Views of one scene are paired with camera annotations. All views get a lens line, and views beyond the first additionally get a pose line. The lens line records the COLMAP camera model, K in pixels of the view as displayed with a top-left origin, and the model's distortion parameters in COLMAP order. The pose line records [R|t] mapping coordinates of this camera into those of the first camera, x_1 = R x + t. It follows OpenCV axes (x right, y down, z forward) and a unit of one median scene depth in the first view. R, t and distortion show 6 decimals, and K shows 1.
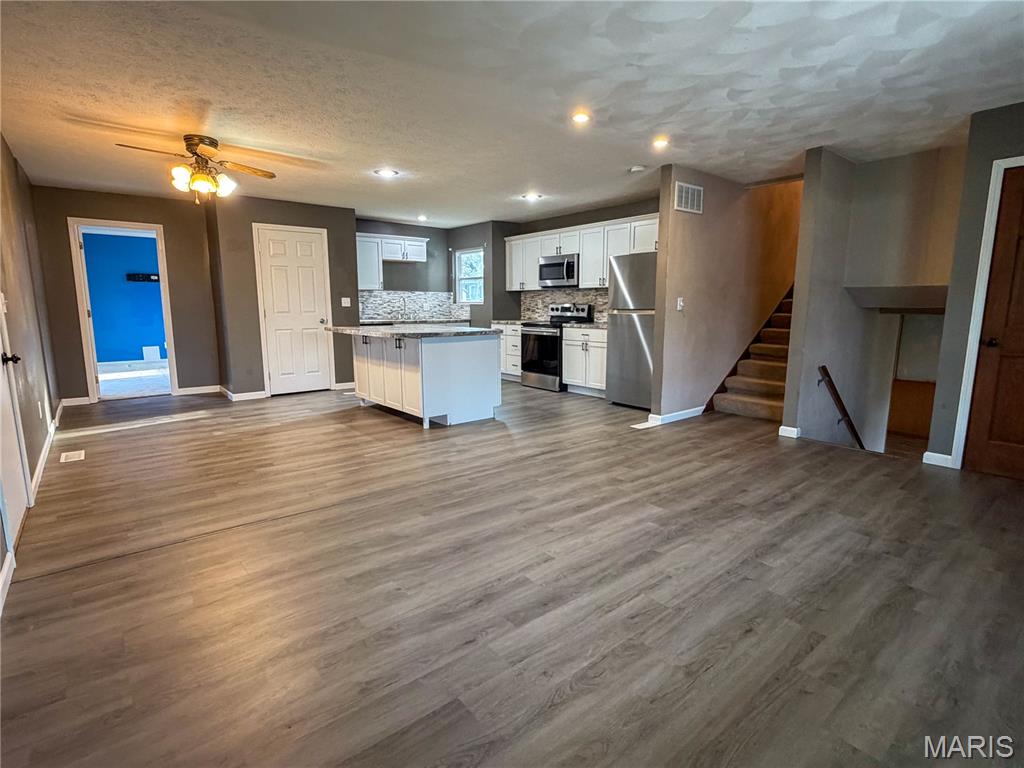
lens RADIAL K [[513.6, 0, 512.6], [0, 513.6, 378.2], [0, 0, 1]] dist [0.000792, -0.000767]
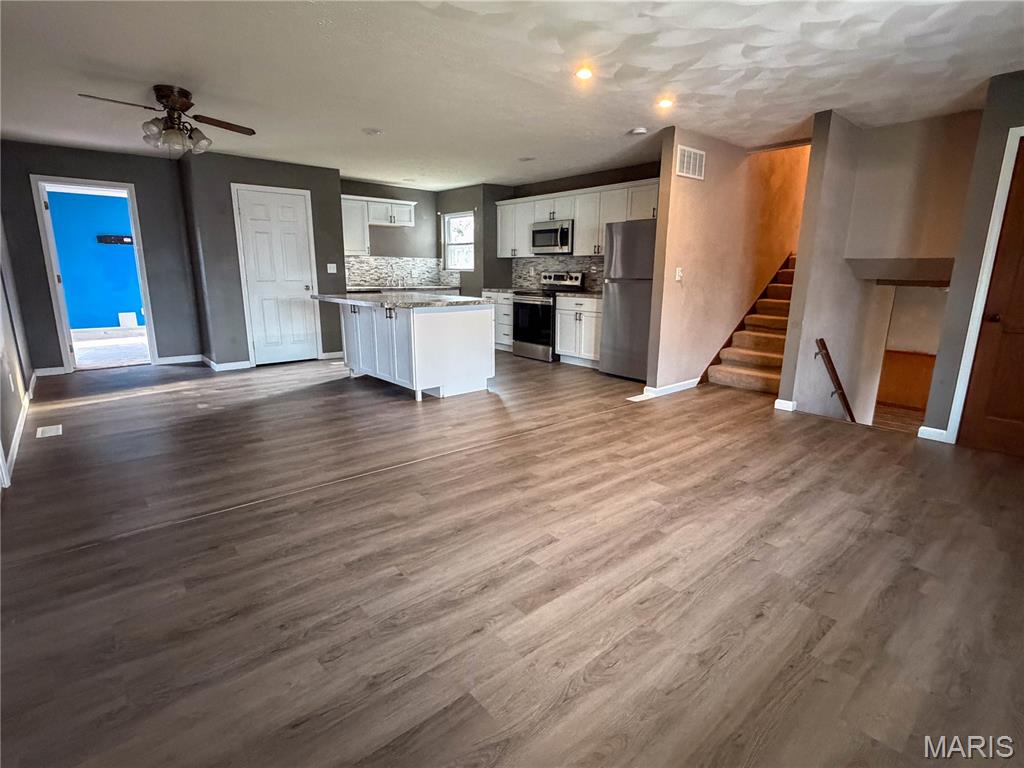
lens RADIAL K [[513.6, 0, 513.2], [0, 513.6, 380.0], [0, 0, 1]] dist [0.000792, -0.000767]
pose [[0.999593, 0.001981, 0.028460, -0.013488], [-0.003947, 0.997595, 0.069194, -0.008522], [-0.028255, -0.069278, 0.997197, 0.018277]]
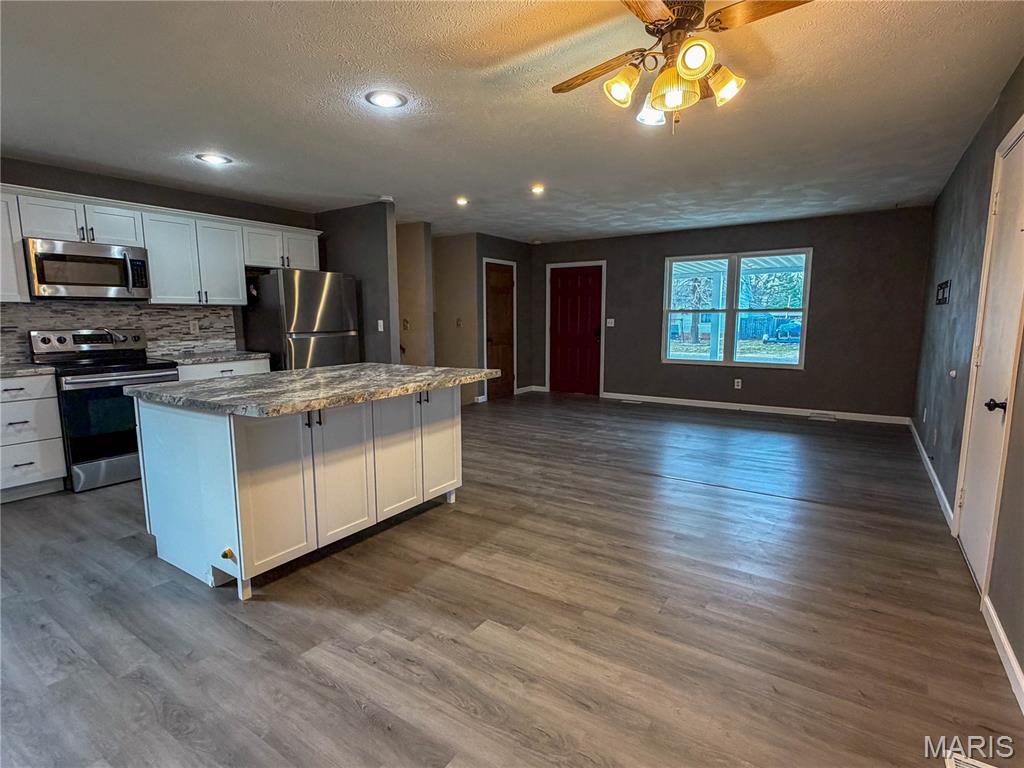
lens RADIAL K [[513.6, 0, 510.1], [0, 513.6, 385.1], [0, 0, 1]] dist [0.000792, -0.000767]
pose [[-0.280994, -0.128295, 0.951096, -0.700375], [0.142374, 0.974486, 0.173514, -0.143991], [-0.949090, 0.184168, -0.255558, 0.880958]]
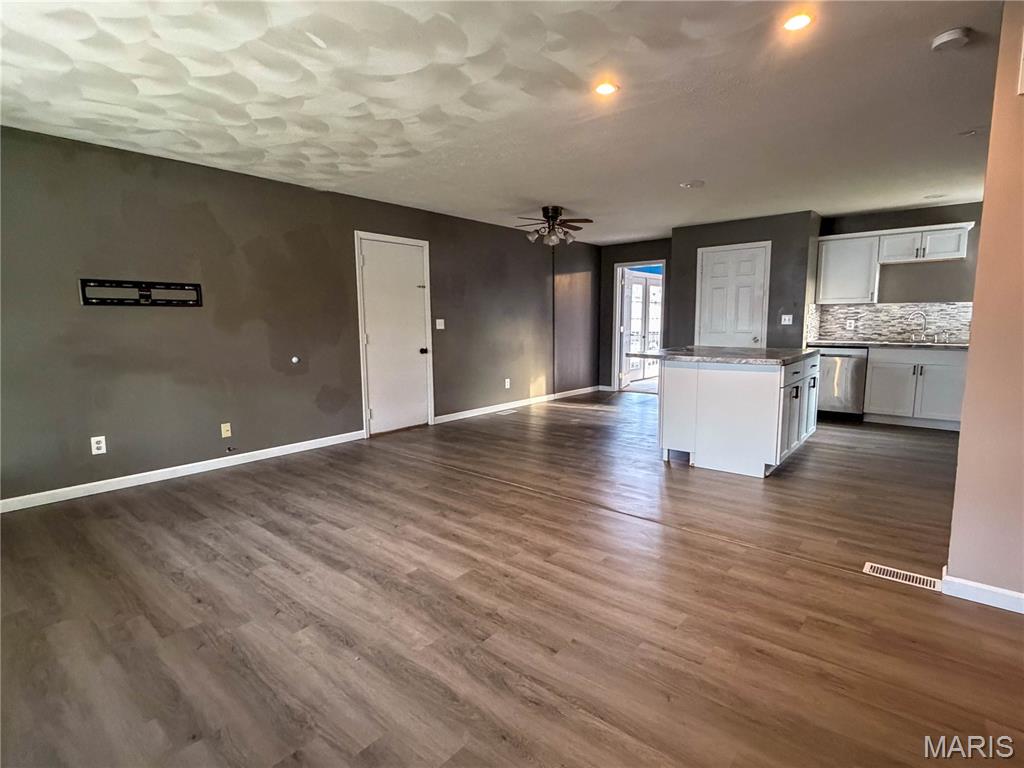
lens RADIAL K [[513.6, 0, 514.1], [0, 513.6, 385.7], [0, 0, 1]] dist [0.000792, -0.000767]
pose [[0.184147, 0.119794, -0.975571, 0.535160], [-0.132378, 0.986525, 0.096151, -0.069018], [0.973944, 0.111438, 0.197523, 0.445229]]
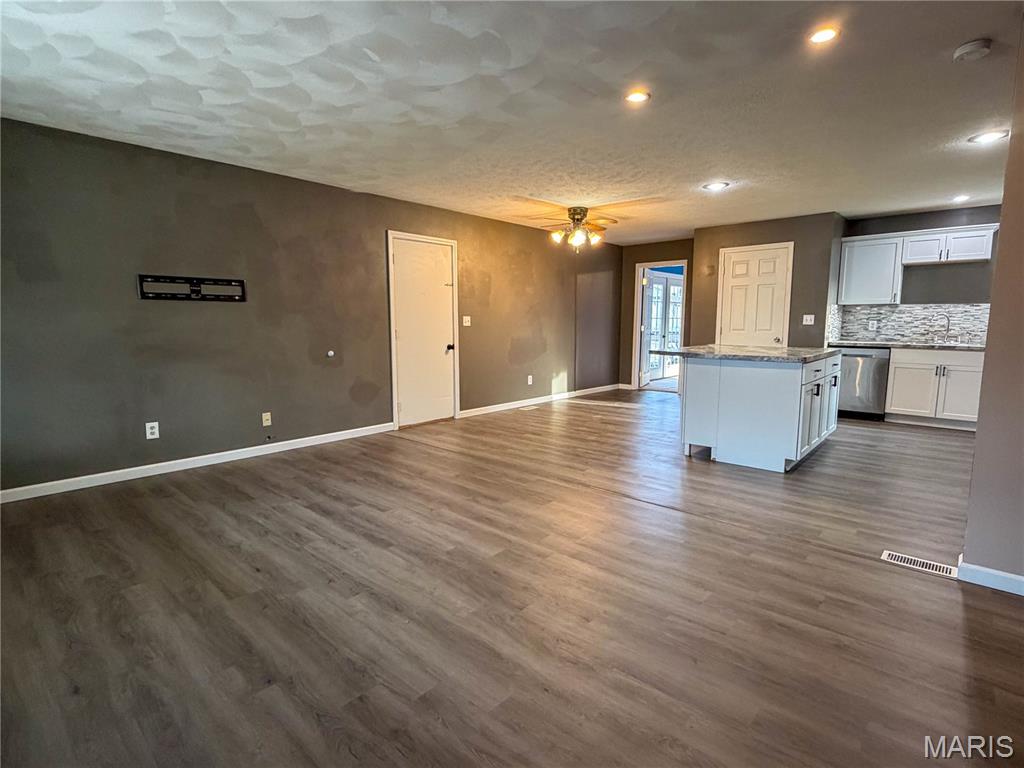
lens RADIAL K [[513.6, 0, 513.7], [0, 513.6, 385.3], [0, 0, 1]] dist [0.000792, -0.000767]
pose [[0.153126, 0.121855, -0.980665, 0.559542], [-0.141558, 0.984839, 0.100270, -0.062024], [0.978015, 0.123467, 0.168054, 0.425038]]
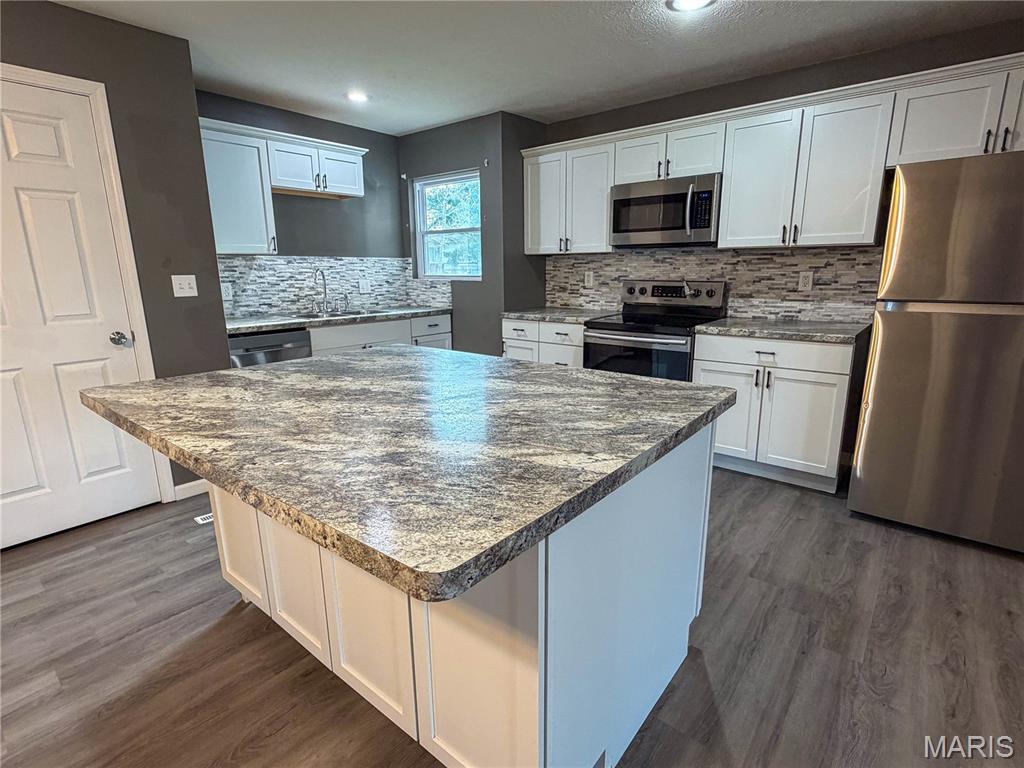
lens RADIAL K [[513.6, 0, 511.6], [0, 513.6, 384.3], [0, 0, 1]] dist [0.000792, -0.000767]
pose [[0.981932, -0.051426, 0.182113, -0.175764], [0.036694, 0.995844, 0.083358, -0.111268], [-0.185643, -0.075169, 0.979738, 0.645064]]
